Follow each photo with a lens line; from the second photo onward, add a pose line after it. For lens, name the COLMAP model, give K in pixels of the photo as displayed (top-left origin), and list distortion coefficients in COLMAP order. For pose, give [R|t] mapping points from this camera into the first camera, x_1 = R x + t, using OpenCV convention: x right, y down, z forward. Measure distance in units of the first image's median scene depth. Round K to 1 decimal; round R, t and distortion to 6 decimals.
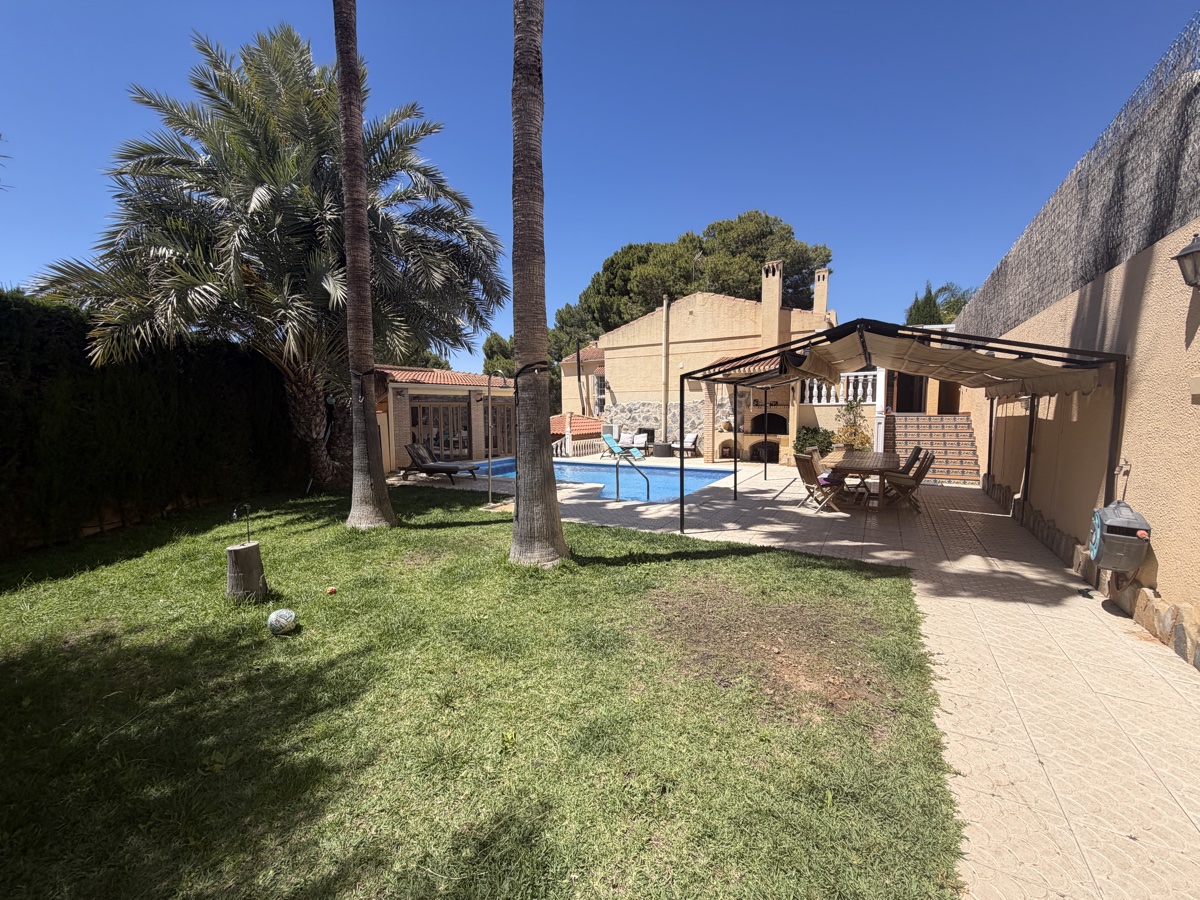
lens RADIAL K [[480.1, 0, 597.3], [0, 480.1, 452.5], [0, 0, 1]] dist [0.003806, -0.001139]
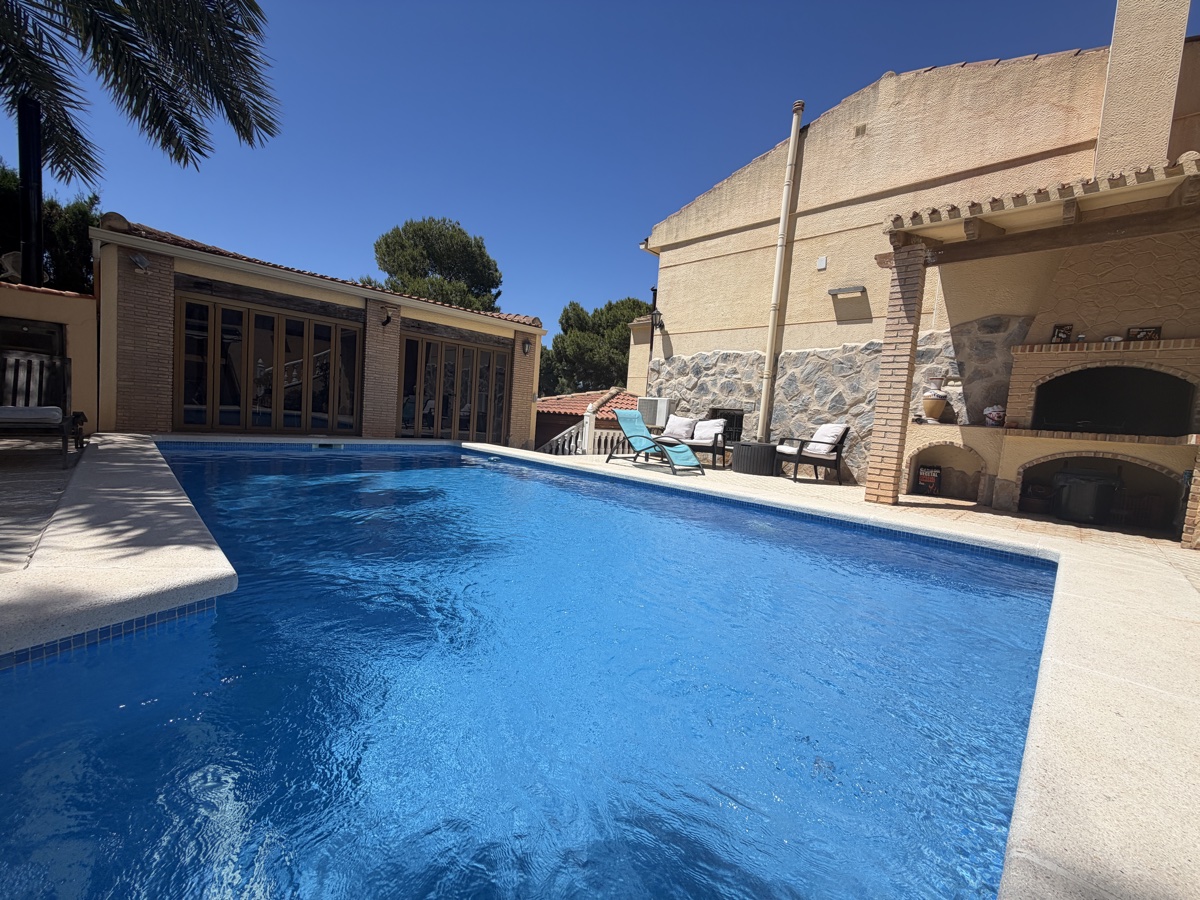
lens RADIAL K [[480.1, 0, 598.6], [0, 480.1, 450.1], [0, 0, 1]] dist [0.003806, -0.001139]
pose [[0.965004, 0.099819, -0.242493, 0.118200], [-0.106429, 0.994218, -0.014278, 0.010587], [0.239665, 0.039587, 0.970048, 0.620356]]
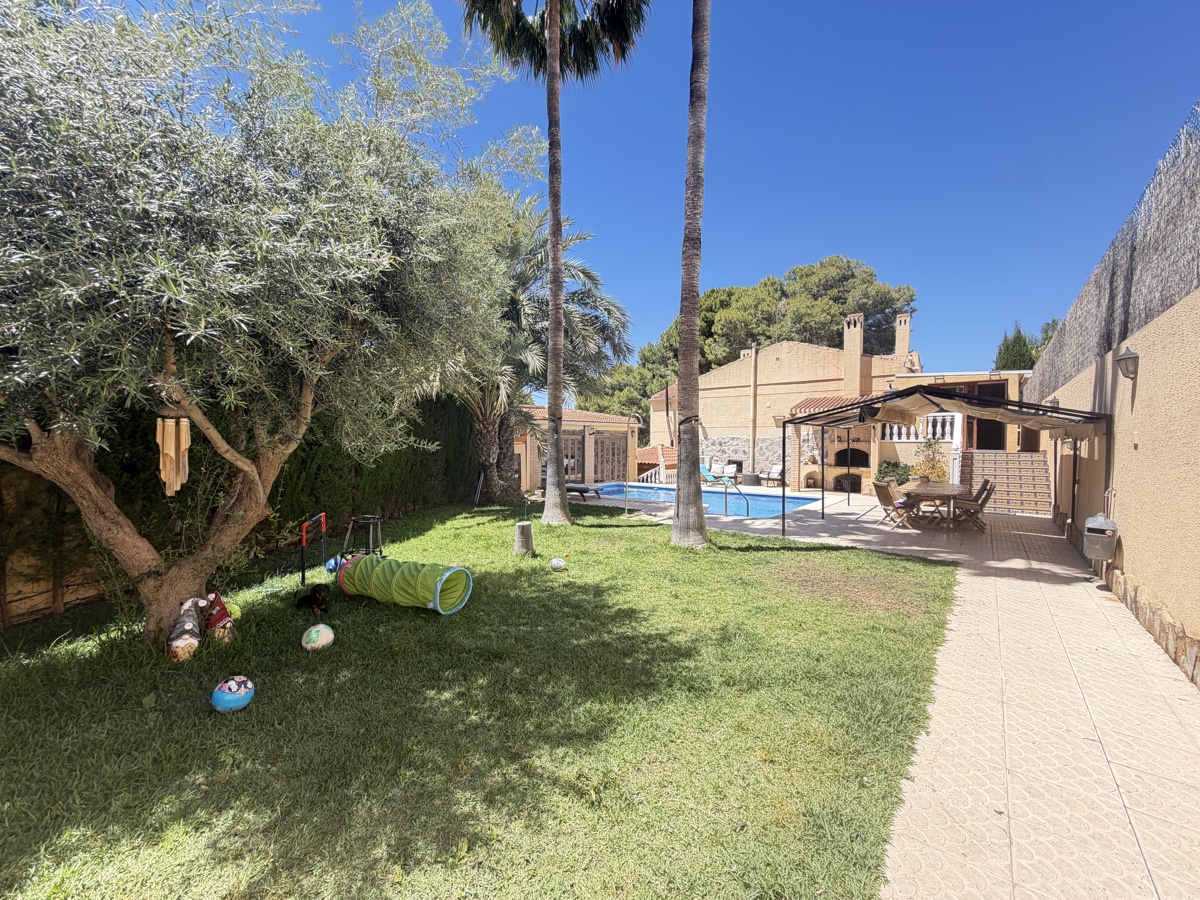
lens RADIAL K [[480.1, 0, 596.3], [0, 480.1, 450.5], [0, 0, 1]] dist [0.003806, -0.001139]
pose [[0.989090, 0.015574, -0.146486, -0.065161], [-0.025440, 0.997514, -0.065720, 0.011477], [0.145099, 0.068729, 0.987027, -0.184838]]
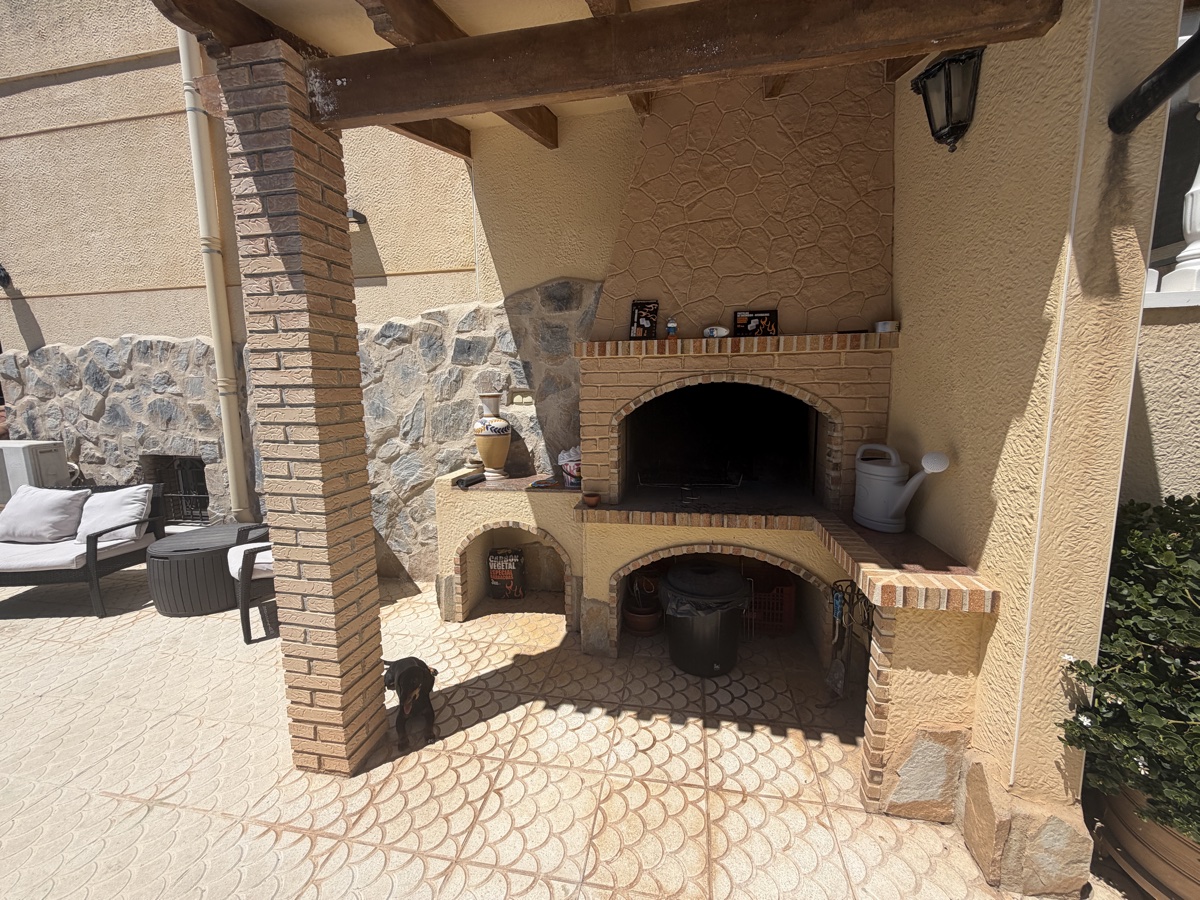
lens RADIAL K [[480.1, 0, 600.6], [0, 480.1, 449.6], [0, 0, 1]] dist [0.003806, -0.001139]
pose [[0.942269, -0.047858, 0.331418, 0.260310], [0.034573, 0.998349, 0.045870, -0.067581], [-0.333066, -0.031764, 0.942368, 0.851759]]
